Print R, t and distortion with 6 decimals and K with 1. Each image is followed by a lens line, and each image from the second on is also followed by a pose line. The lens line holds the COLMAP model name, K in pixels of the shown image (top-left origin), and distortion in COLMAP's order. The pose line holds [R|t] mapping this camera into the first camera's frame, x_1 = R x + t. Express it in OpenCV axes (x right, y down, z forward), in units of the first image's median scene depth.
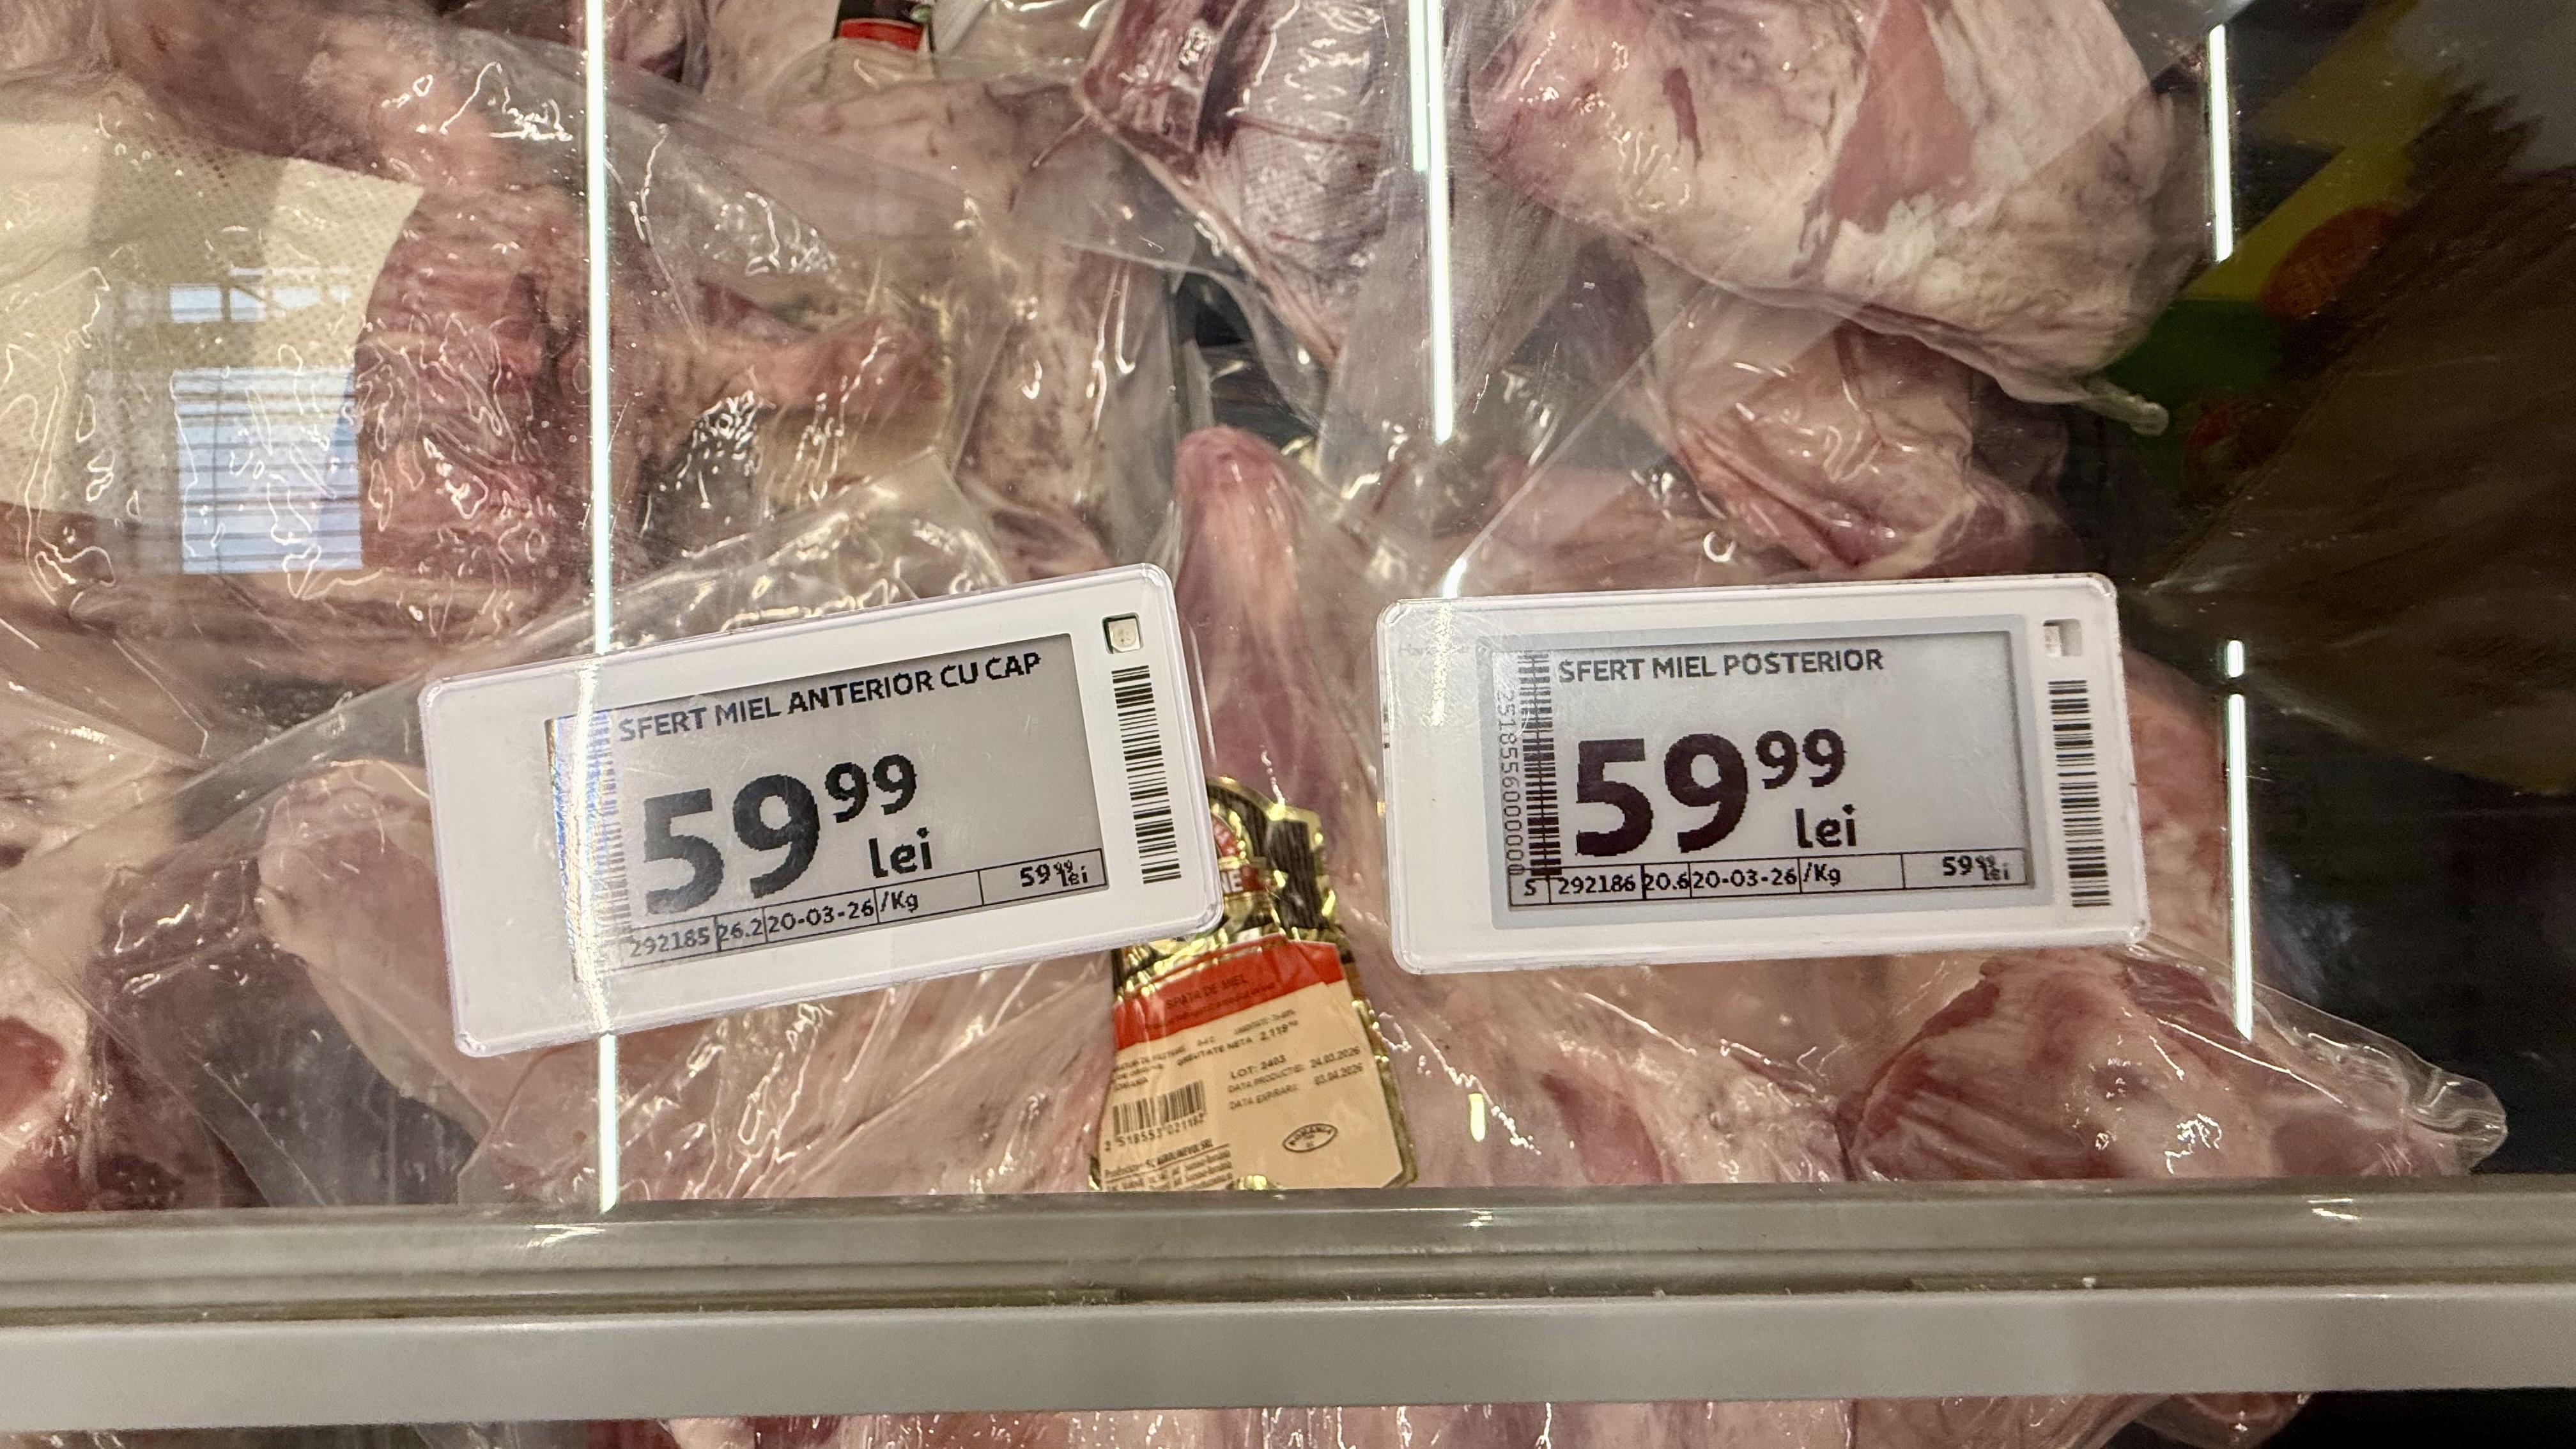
lens RADIAL K [[1028.6, 0, 1286.8], [0, 1028.6, 724.7], [0, 0, 1]] dist [0.000381, -0.000400]
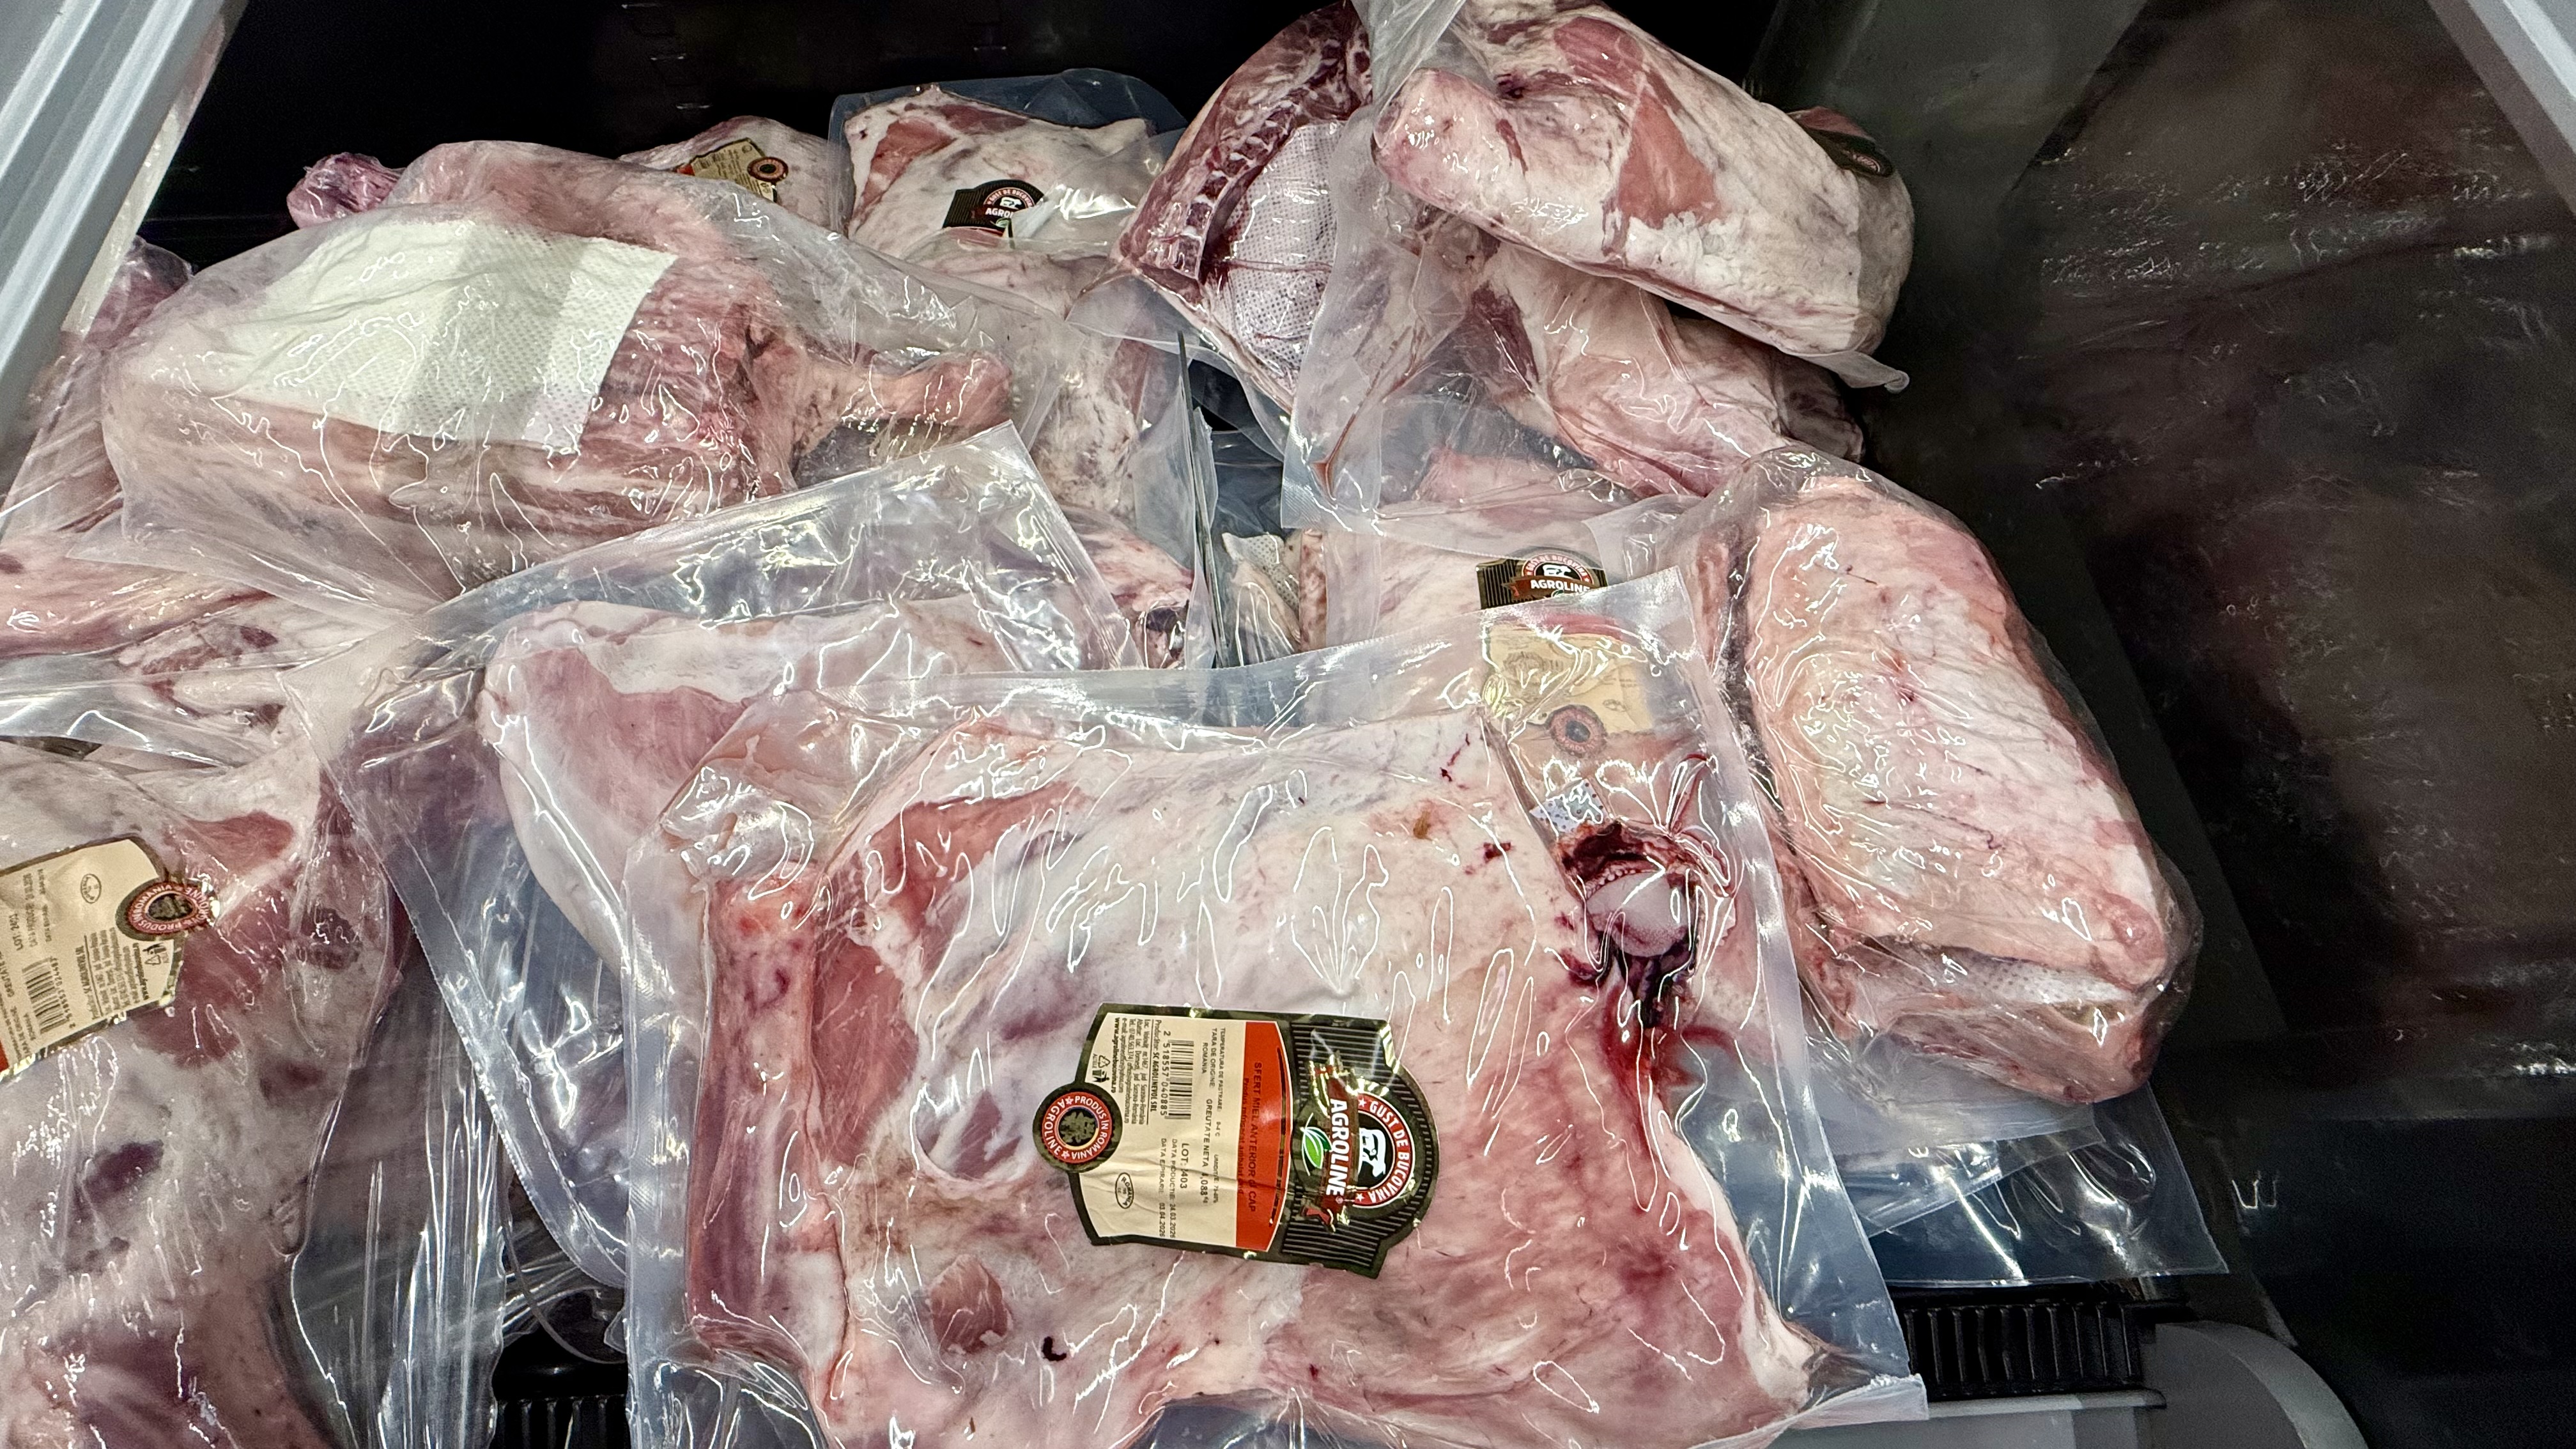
lens RADIAL K [[1028.6, 0, 1285.3], [0, 1028.6, 722.1], [0, 0, 1]] dist [0.000381, -0.000400]
pose [[0.999409, -0.034104, 0.004385, 0.000510], [0.033889, 0.955394, -0.293383, 0.564446], [0.005816, 0.293358, 0.955985, -0.202534]]
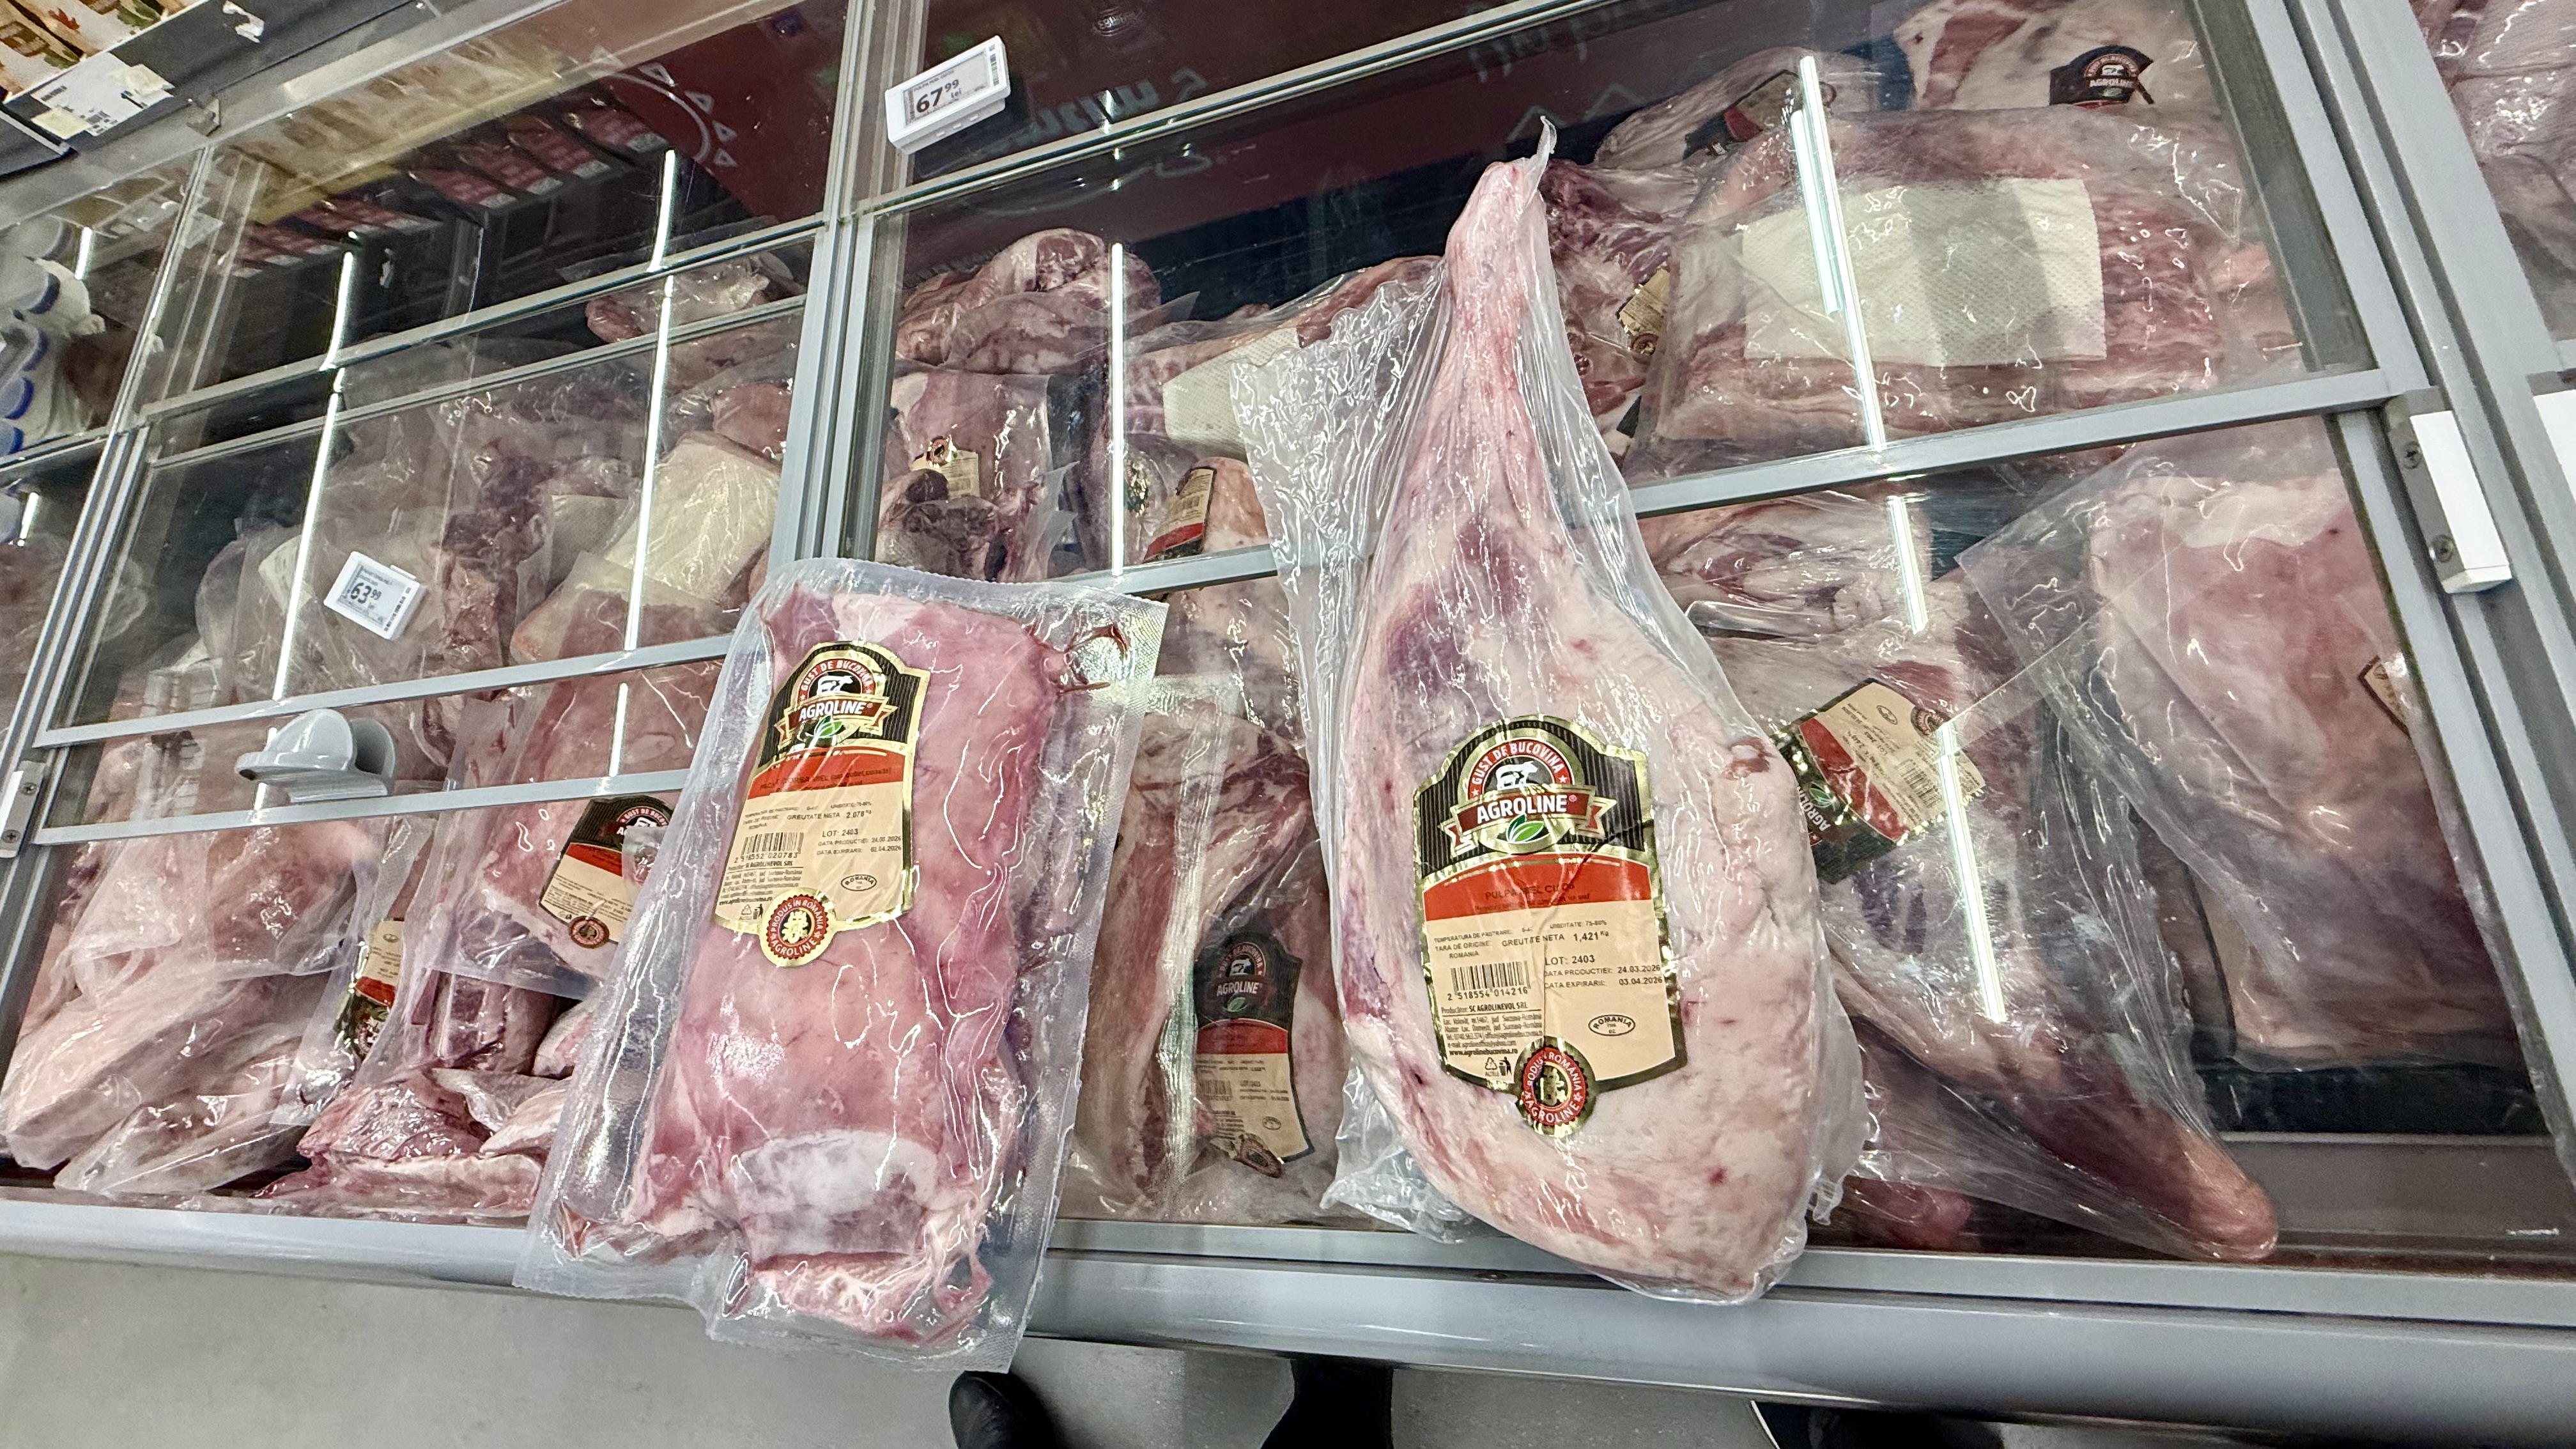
lens RADIAL K [[1028.6, 0, 1287.0], [0, 1028.6, 722.2], [0, 0, 1]] dist [0.000381, -0.000400]
pose [[0.947634, -0.093738, -0.305292, -1.632277], [0.032474, 0.979282, -0.199883, 0.665299], [0.317703, 0.179502, 0.931044, -0.862968]]
